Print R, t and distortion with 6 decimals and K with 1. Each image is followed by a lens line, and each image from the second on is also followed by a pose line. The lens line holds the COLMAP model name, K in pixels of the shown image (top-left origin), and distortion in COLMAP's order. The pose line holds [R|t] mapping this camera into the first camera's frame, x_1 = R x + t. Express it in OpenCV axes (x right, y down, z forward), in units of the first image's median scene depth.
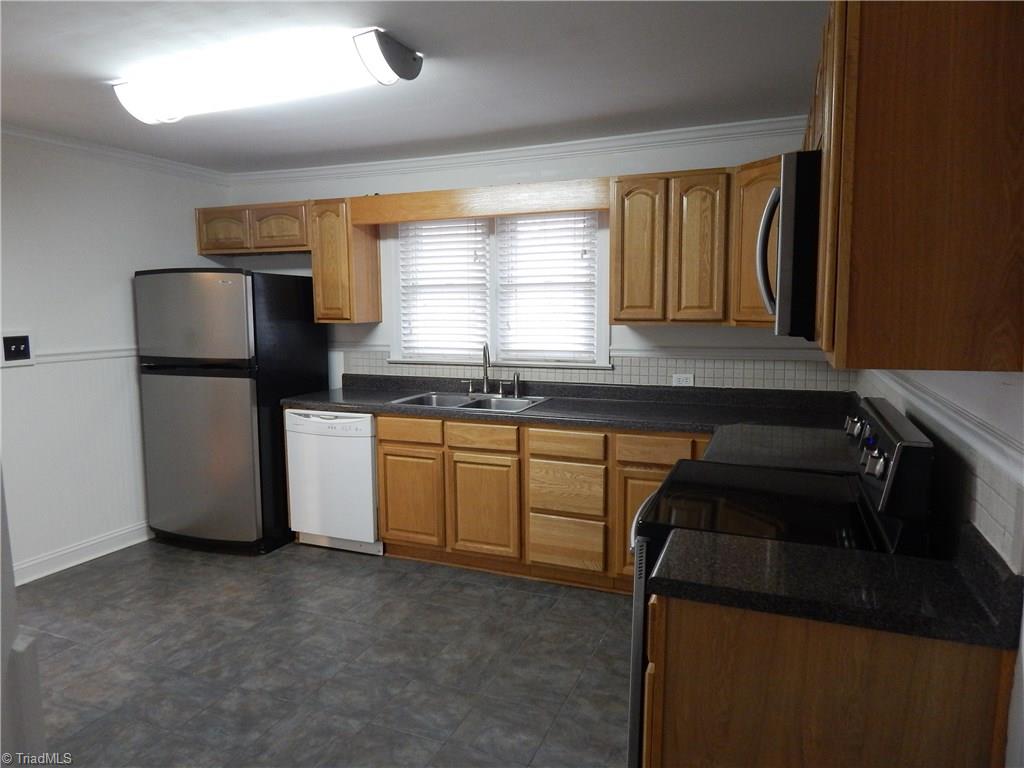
lens RADIAL K [[663.8, 0, 514.5], [0, 663.8, 382.7], [0, 0, 1]] dist [-0.002232, 0.002605]
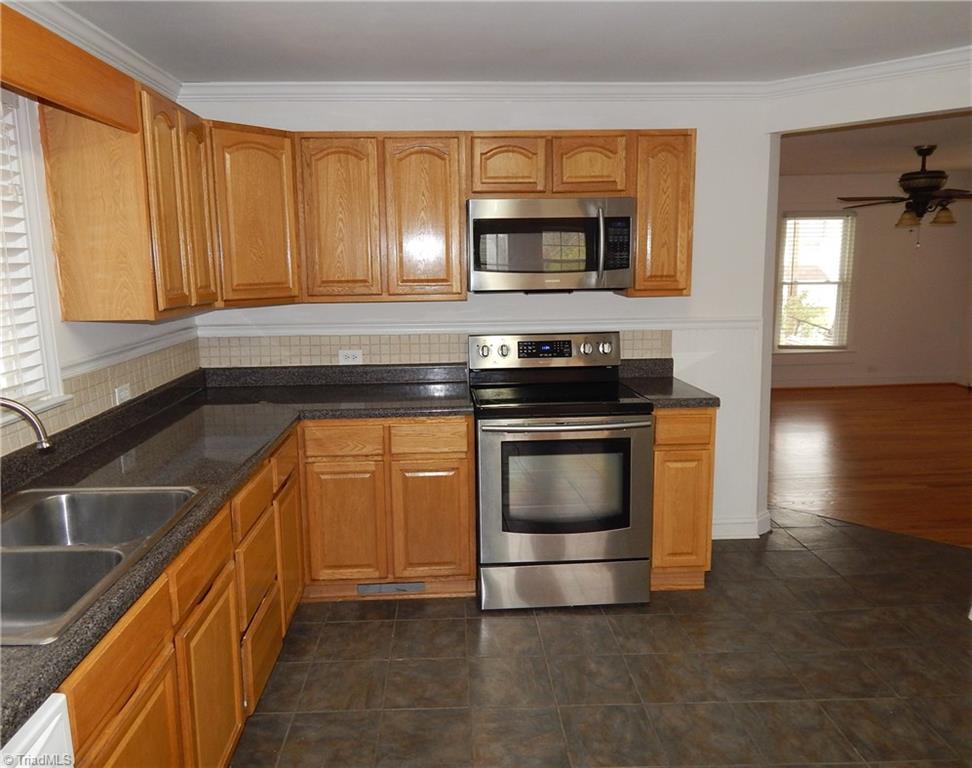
lens RADIAL K [[695.6, 0, 459.2], [0, 695.6, 373.2], [0, 0, 1]] dist [0.007968, -0.015522]
pose [[-0.391255, -0.133106, 0.910605, -0.578124], [0.128765, 0.971833, 0.197381, -0.130702], [-0.911229, 0.194480, -0.363096, 0.987213]]
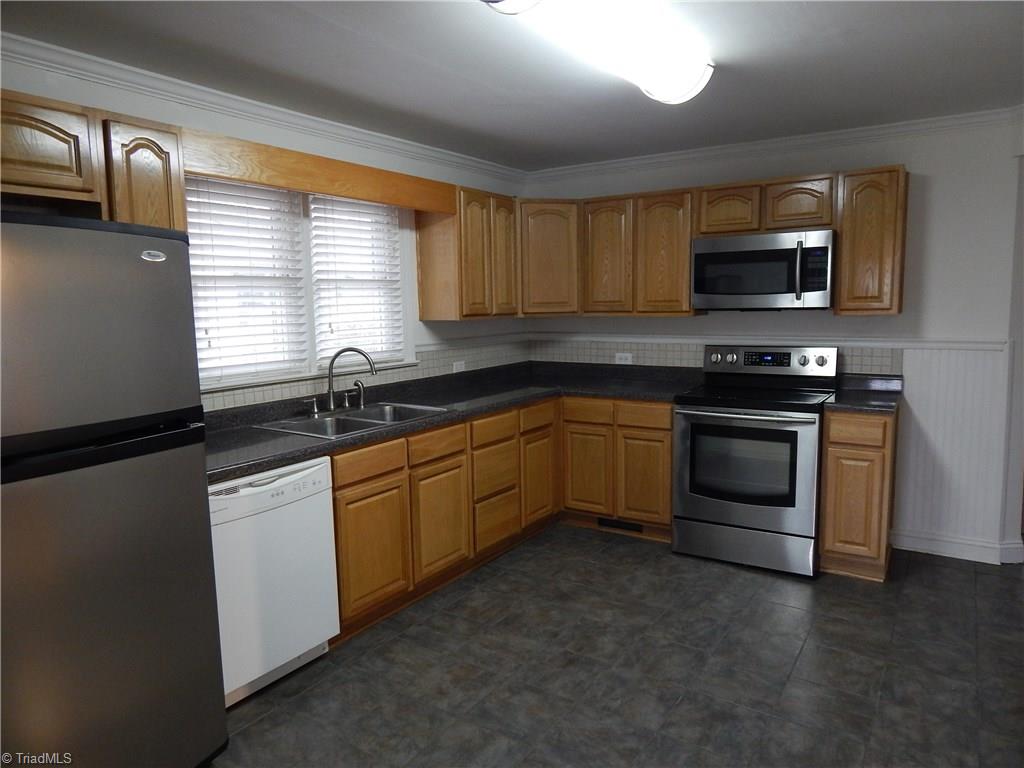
lens RADIAL K [[663.8, 0, 506.7], [0, 663.8, 389.2], [0, 0, 1]] dist [-0.002232, 0.002605]
pose [[0.210849, -0.121746, 0.969908, -0.915071], [0.132416, 0.986625, 0.095058, -0.068886], [-0.968509, 0.108389, 0.224150, 0.693728]]
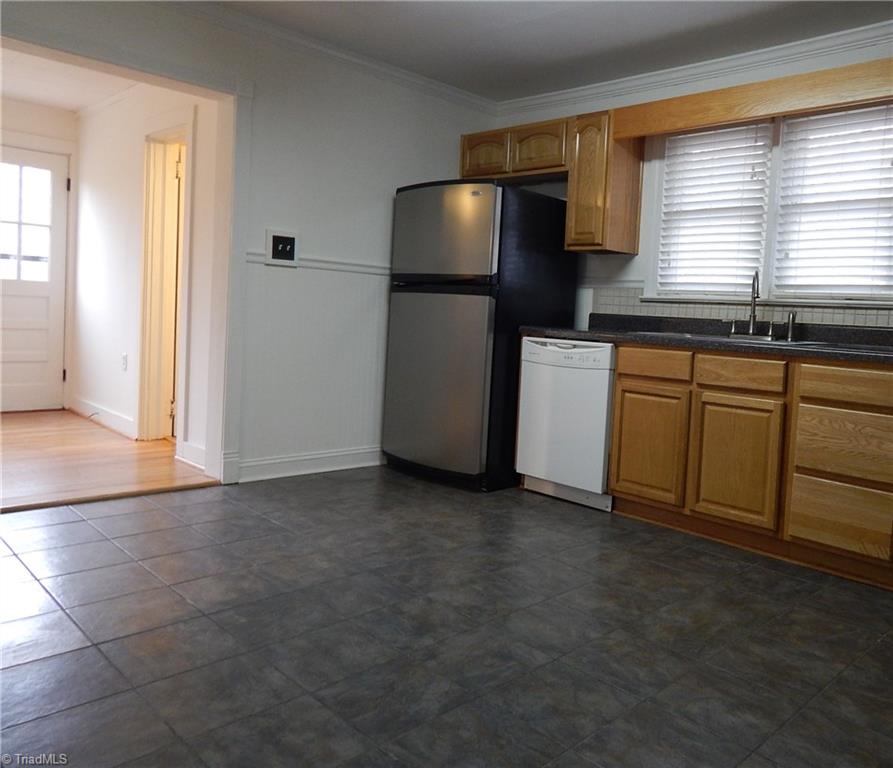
lens RADIAL K [[716.5, 0, 553.3], [0, 716.5, 358.3], [0, 0, 1]] dist [0.010476, -0.009809]
pose [[0.940516, 0.078088, -0.330655, 0.025123], [-0.099219, 0.993932, -0.047491, 0.127651], [0.324940, 0.077473, 0.942556, 0.097515]]
